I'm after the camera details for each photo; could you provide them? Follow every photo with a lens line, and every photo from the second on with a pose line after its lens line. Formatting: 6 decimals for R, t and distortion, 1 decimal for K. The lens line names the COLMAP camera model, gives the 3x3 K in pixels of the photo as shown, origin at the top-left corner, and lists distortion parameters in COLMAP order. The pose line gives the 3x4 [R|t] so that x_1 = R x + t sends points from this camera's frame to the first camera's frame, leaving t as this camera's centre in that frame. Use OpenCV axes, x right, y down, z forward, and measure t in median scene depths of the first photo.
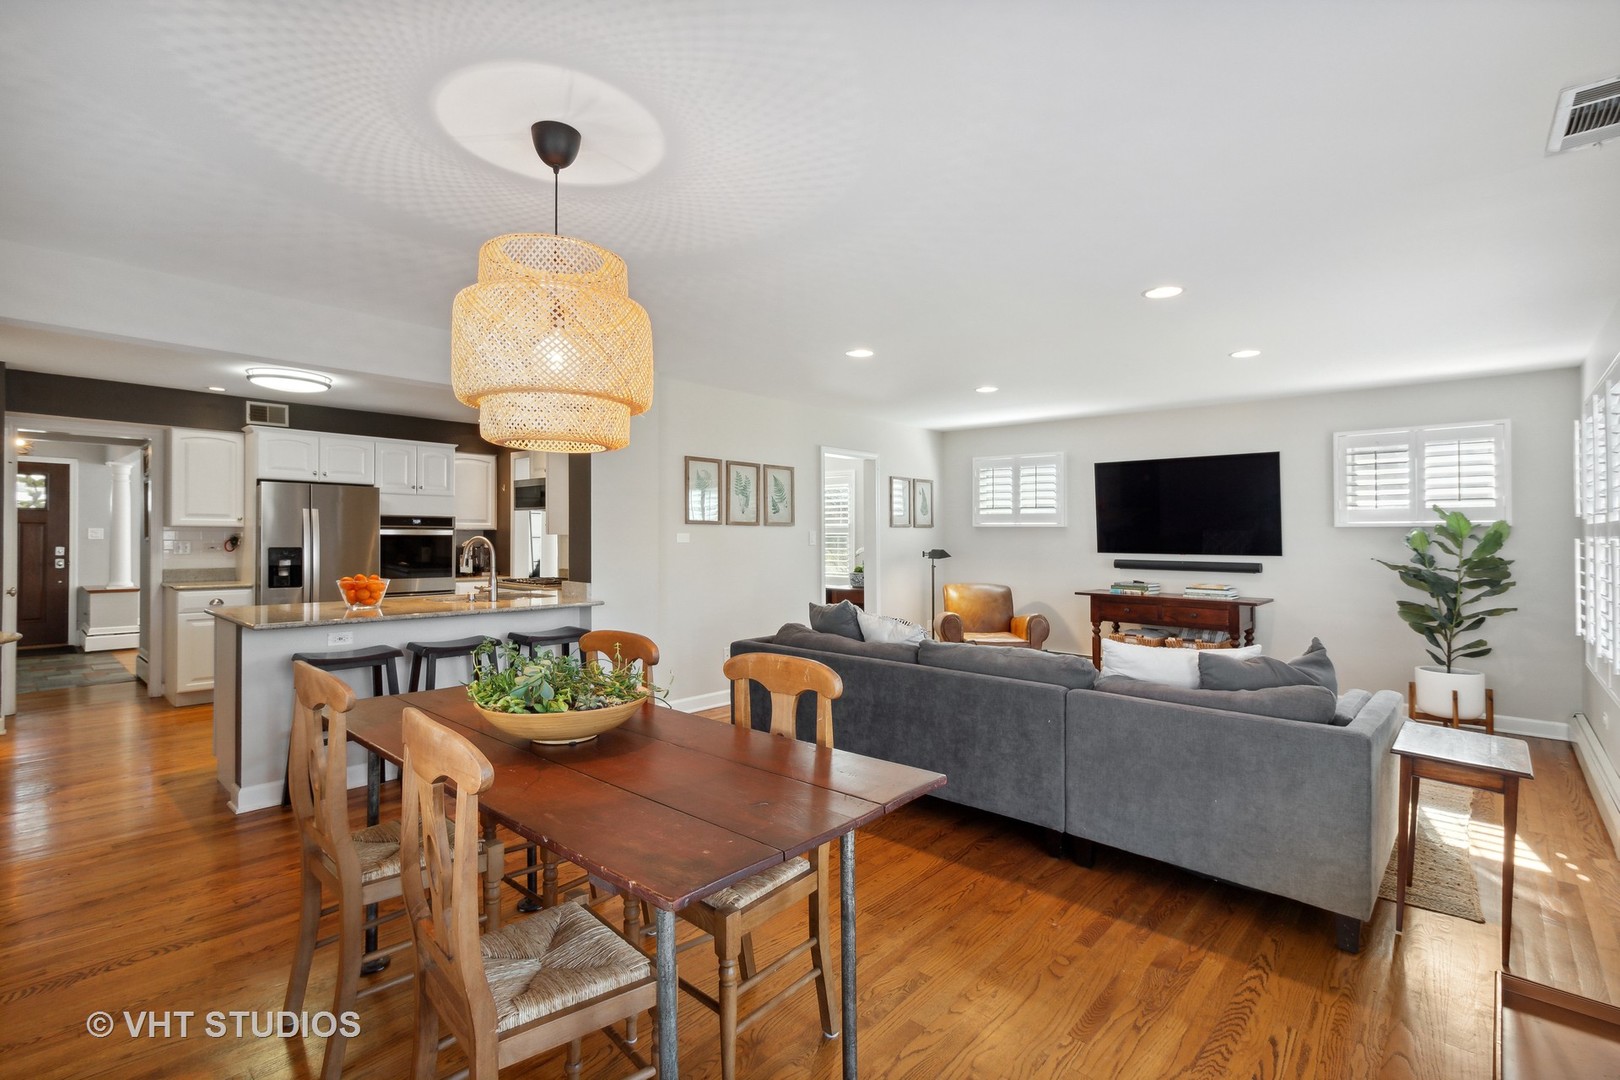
lens RADIAL K [[748.5, 0, 808.2], [0, 748.5, 537.3], [0, 0, 1]] dist [0.002700, 0.000214]
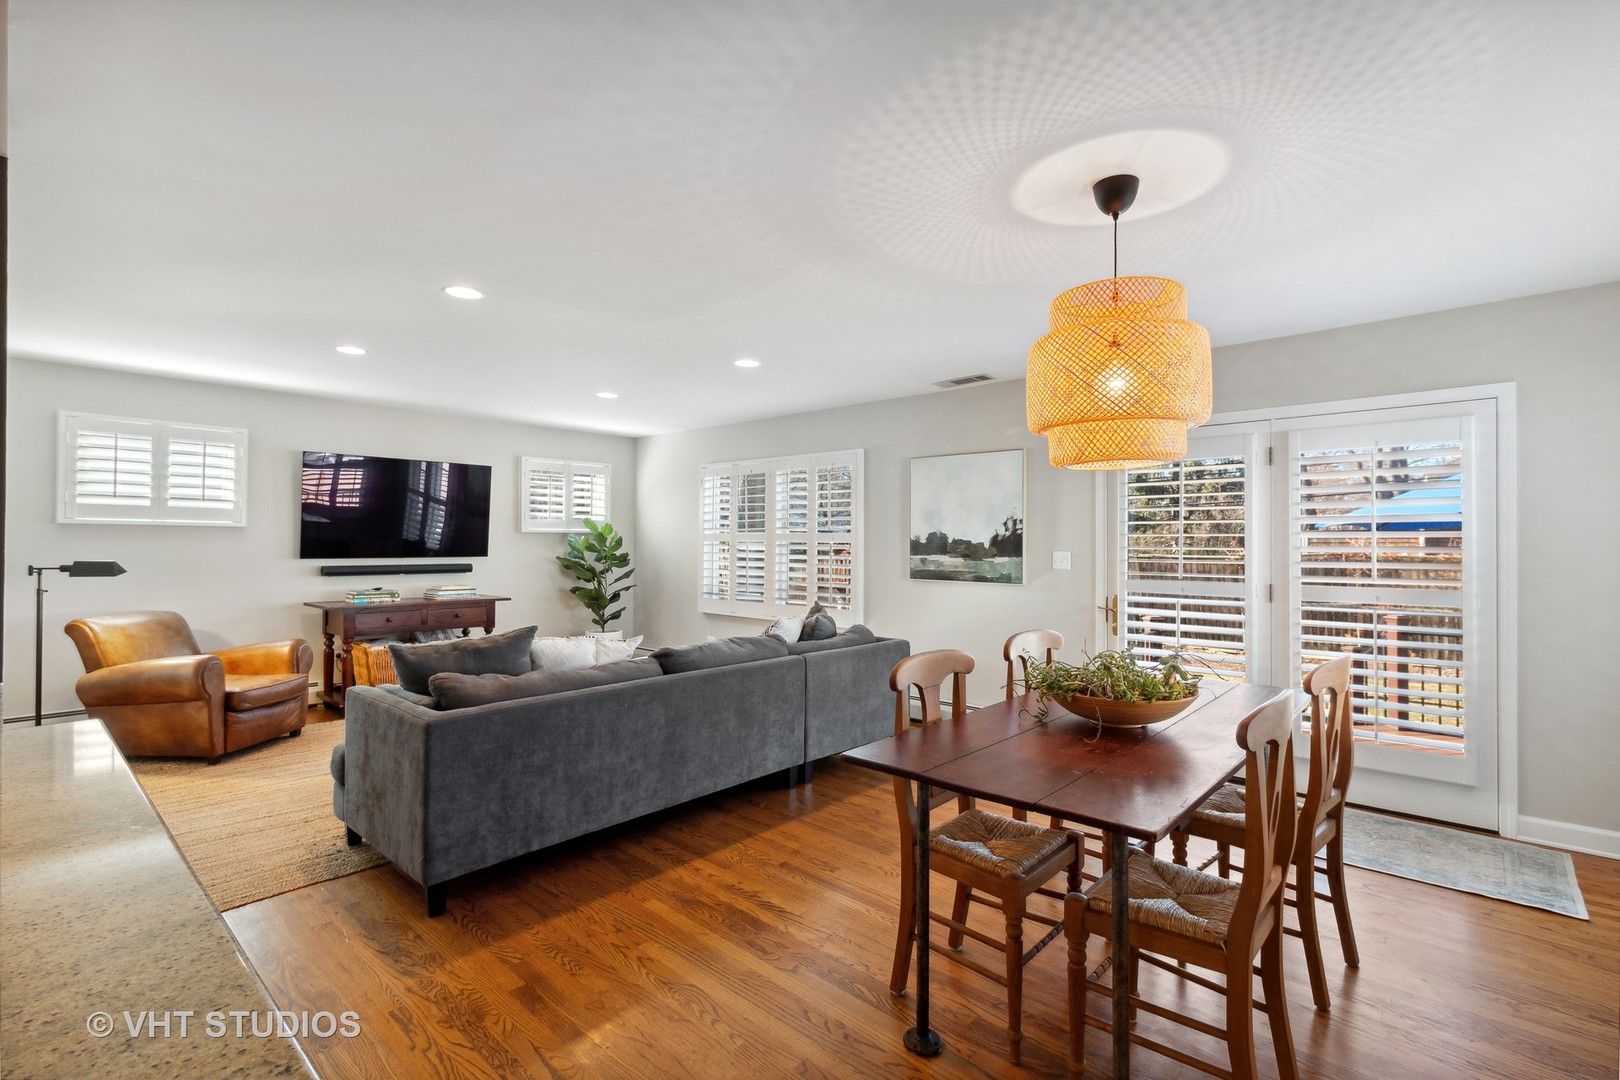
lens RADIAL K [[748.5, 0, 802.8], [0, 748.5, 533.7], [0, 0, 1]] dist [0.002700, 0.000214]
pose [[-0.001571, 0.004356, 0.999989, -0.905986], [-0.005975, 0.999973, -0.004366, -0.014669], [-0.999981, -0.005982, -0.001545, 0.897070]]
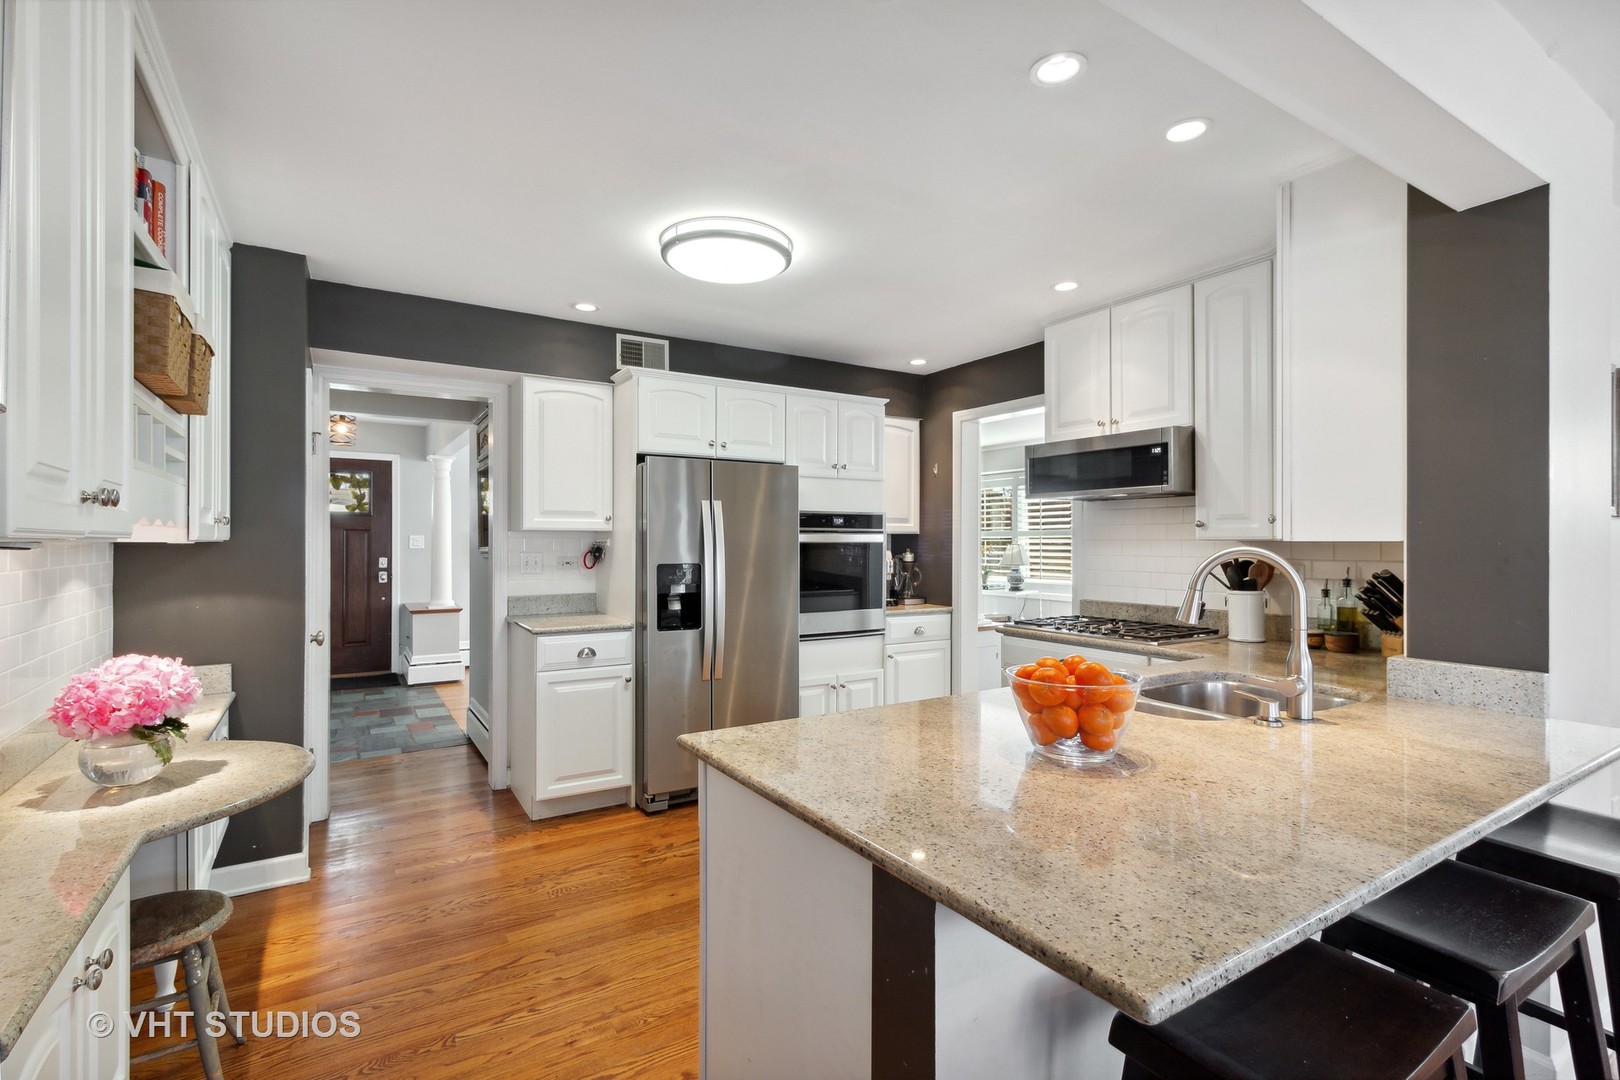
lens RADIAL K [[748.5, 0, 804.3], [0, 748.5, 542.8], [0, 0, 1]] dist [0.002700, 0.000214]
pose [[0.962826, -0.004276, -0.270087, -0.367750], [0.004651, 0.999989, 0.000745, -0.003132], [0.270081, -0.001974, 0.962836, 0.372090]]
